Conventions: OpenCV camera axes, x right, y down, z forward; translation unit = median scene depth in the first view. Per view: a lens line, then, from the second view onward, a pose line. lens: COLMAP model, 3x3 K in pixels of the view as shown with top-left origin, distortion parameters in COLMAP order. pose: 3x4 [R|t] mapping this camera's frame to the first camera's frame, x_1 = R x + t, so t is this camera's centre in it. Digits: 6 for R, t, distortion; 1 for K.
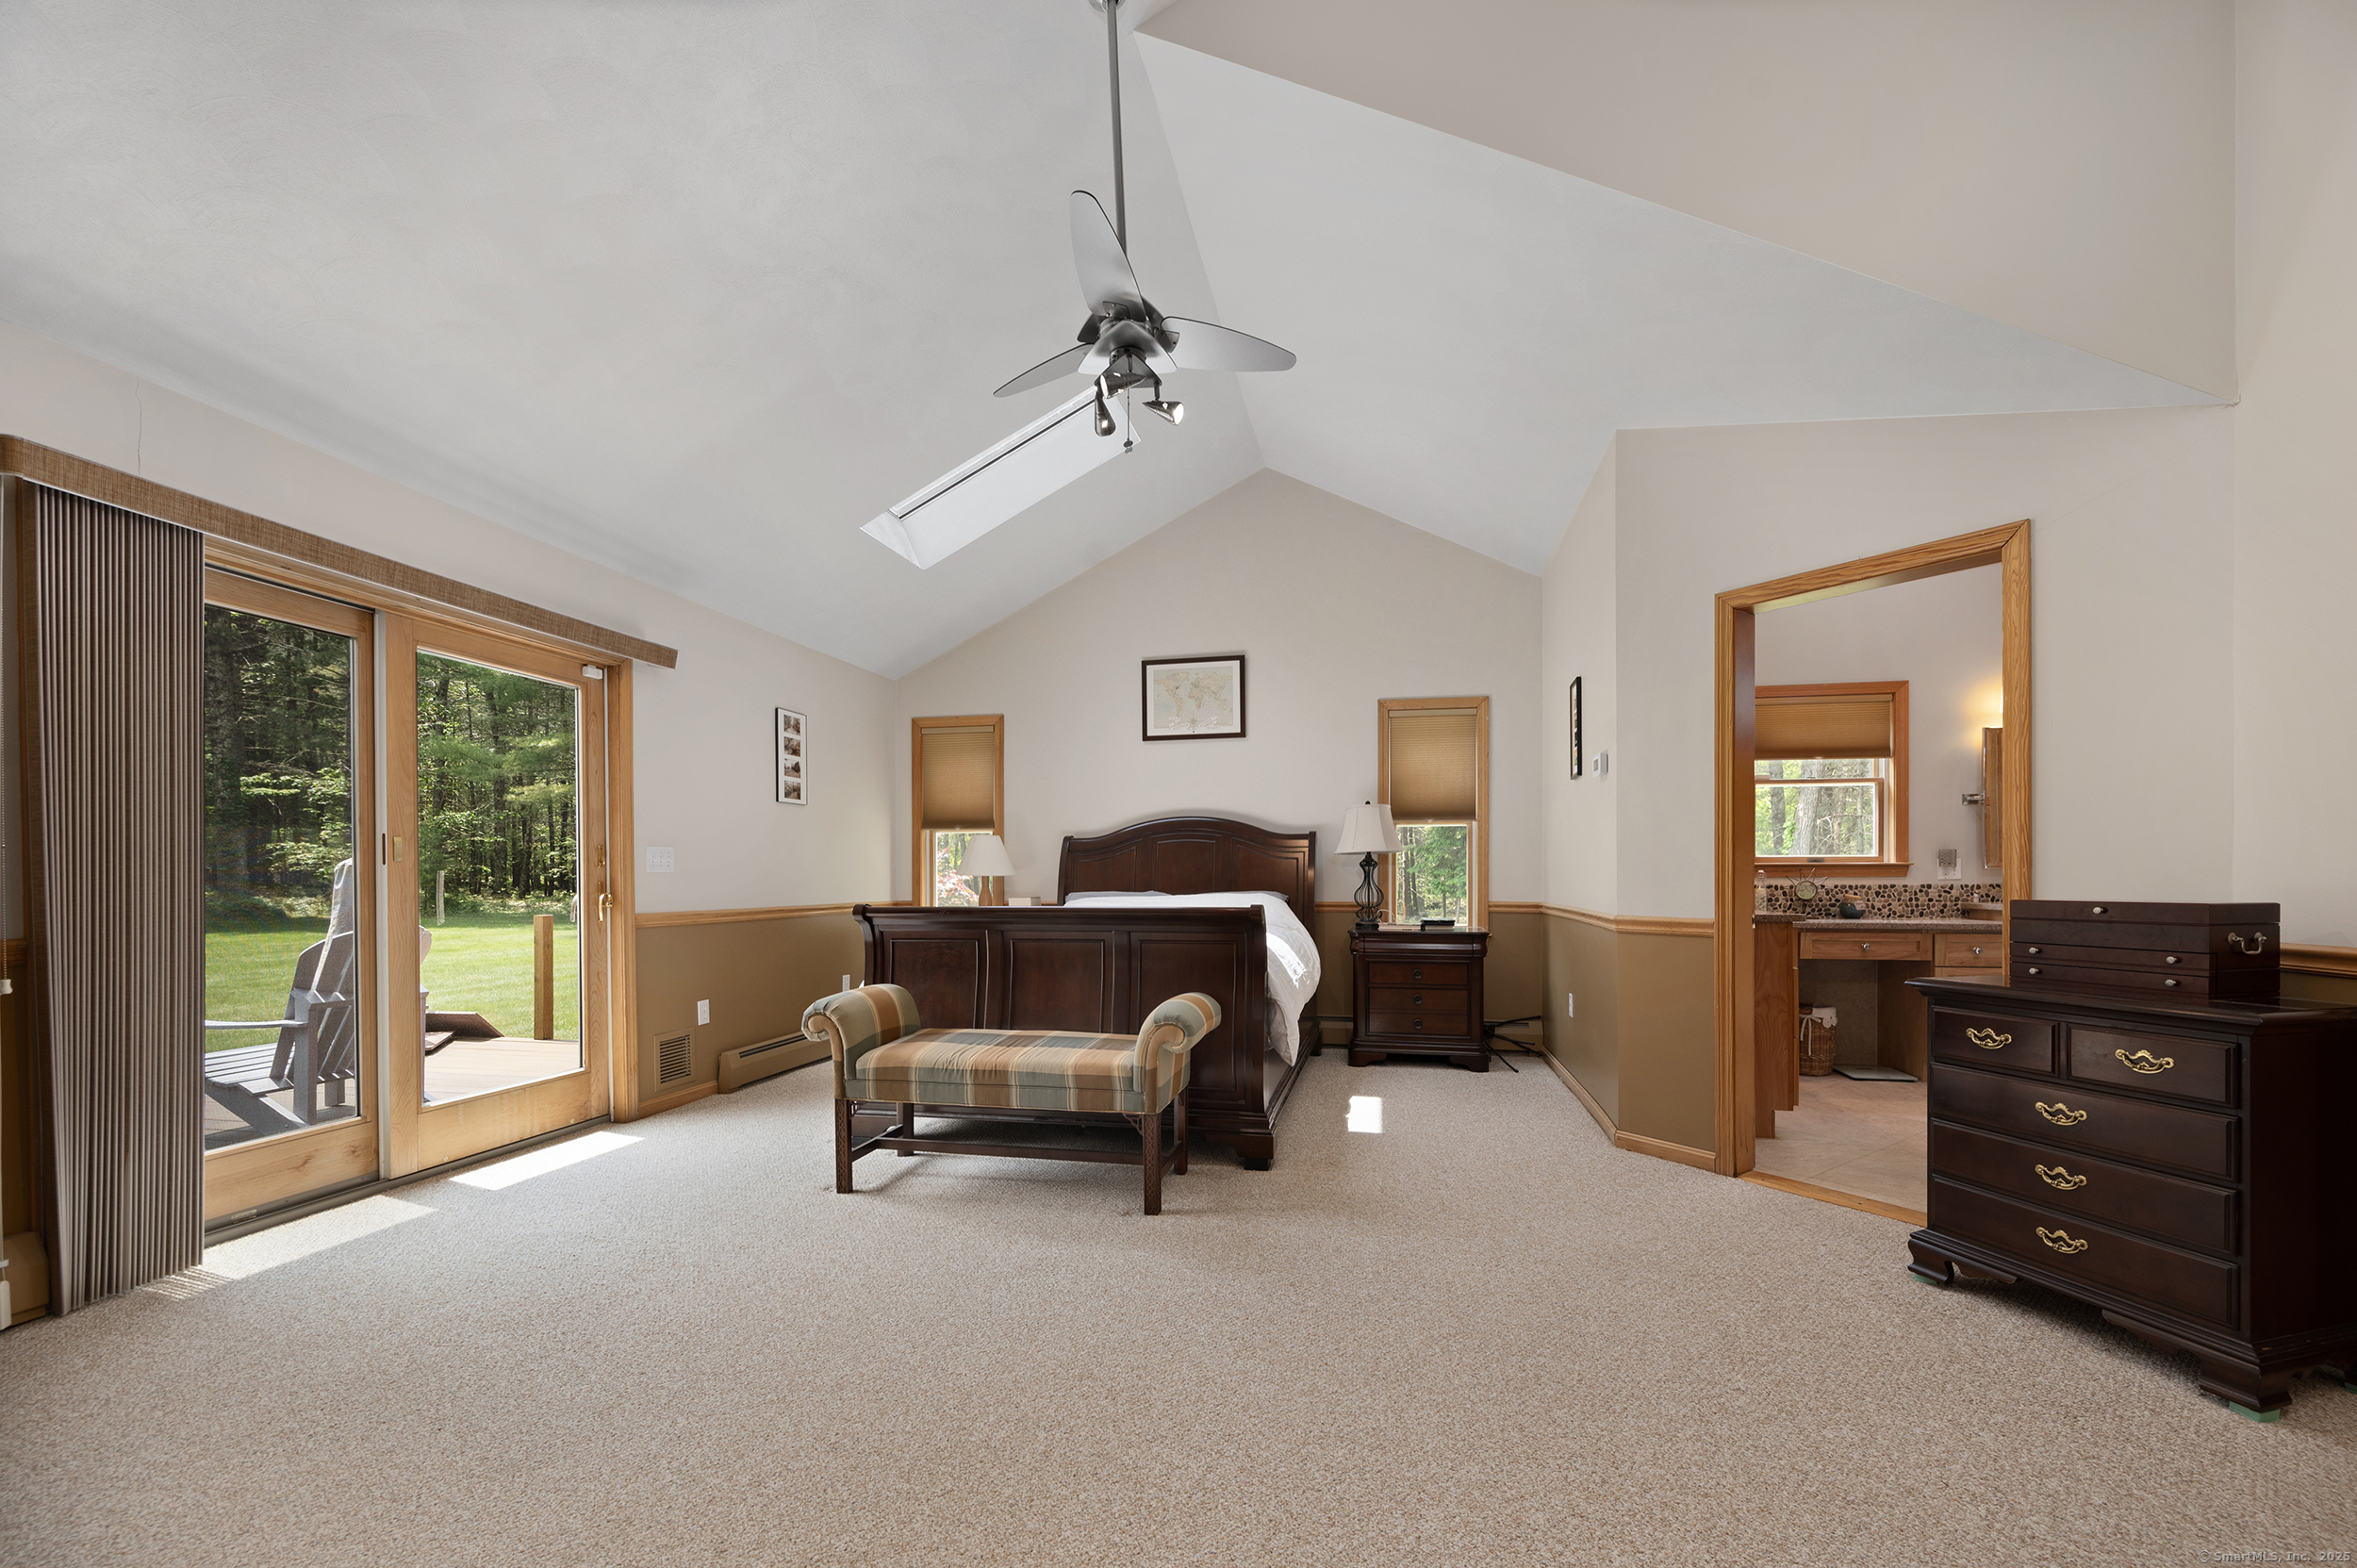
lens RADIAL K [[934.3, 0, 1218.4], [0, 934.3, 882.4], [0, 0, 1]] dist [0.001217, -0.000056]
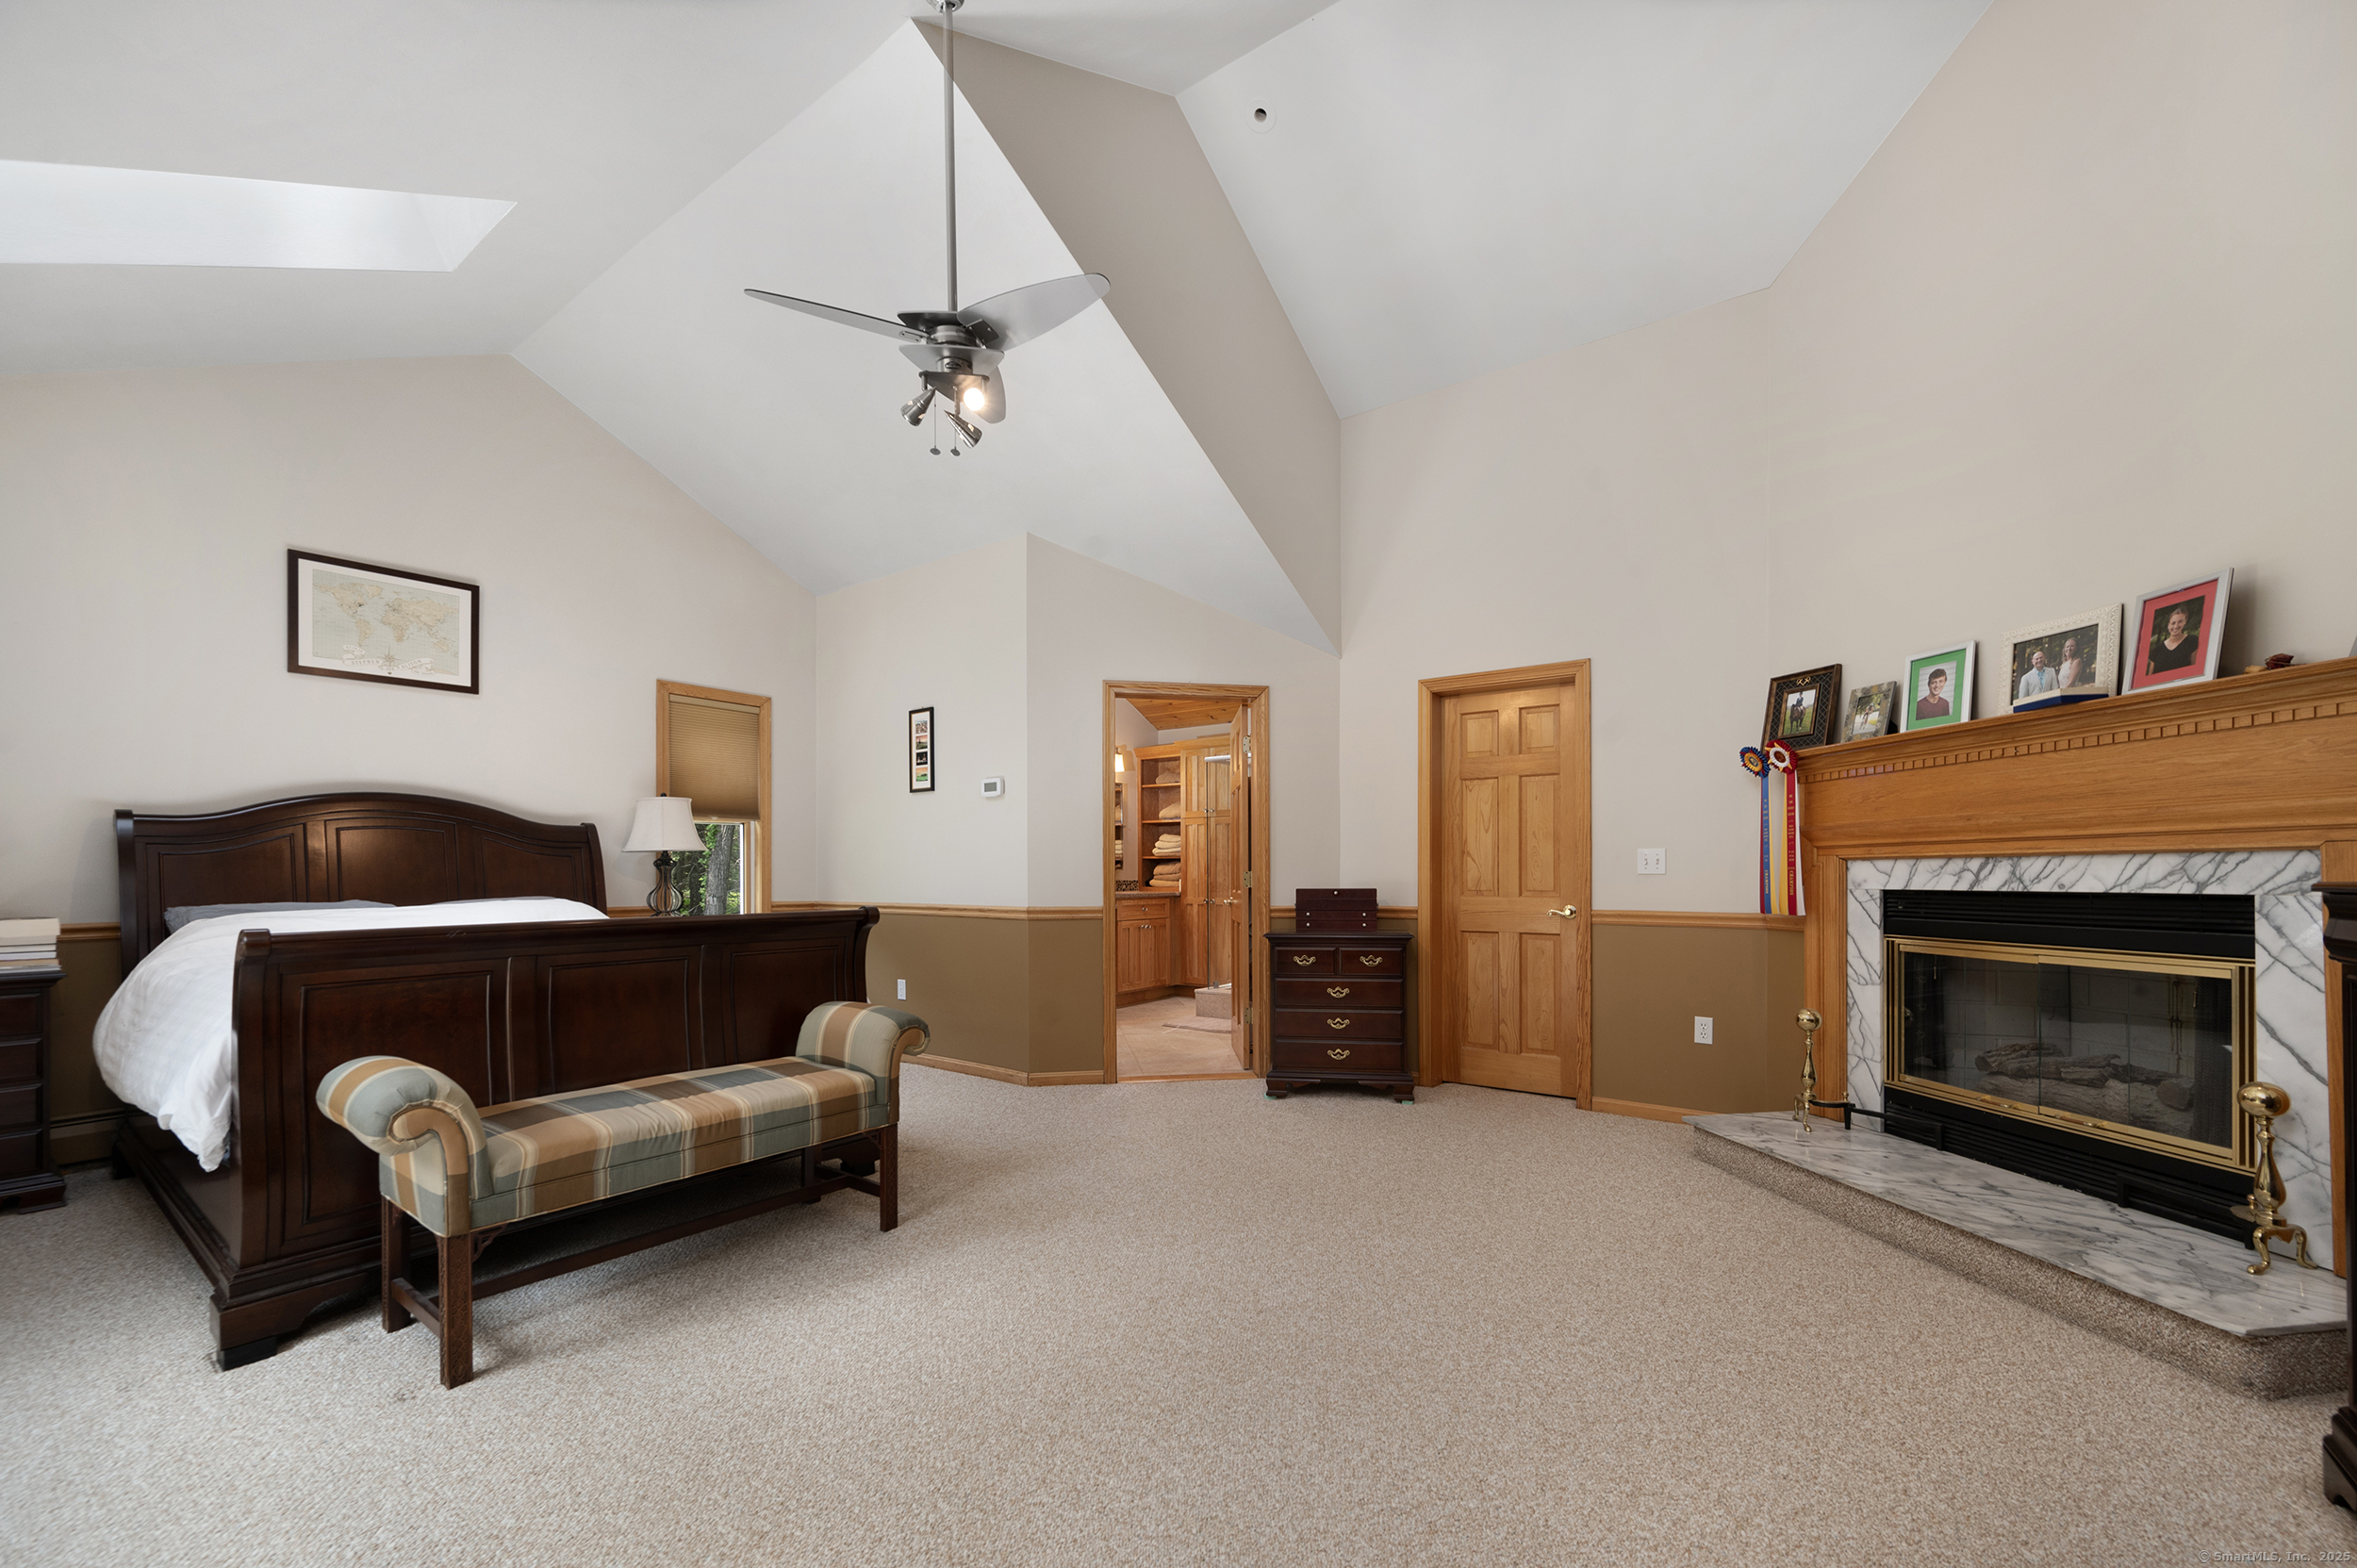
lens RADIAL K [[934.3, 0, 1203.6], [0, 934.3, 879.3], [0, 0, 1]] dist [0.001217, -0.000056]
pose [[0.429675, -0.006777, 0.902958, -0.447270], [0.007595, 0.999964, 0.003891, -0.004379], [-0.902952, 0.005186, 0.429711, 0.159561]]
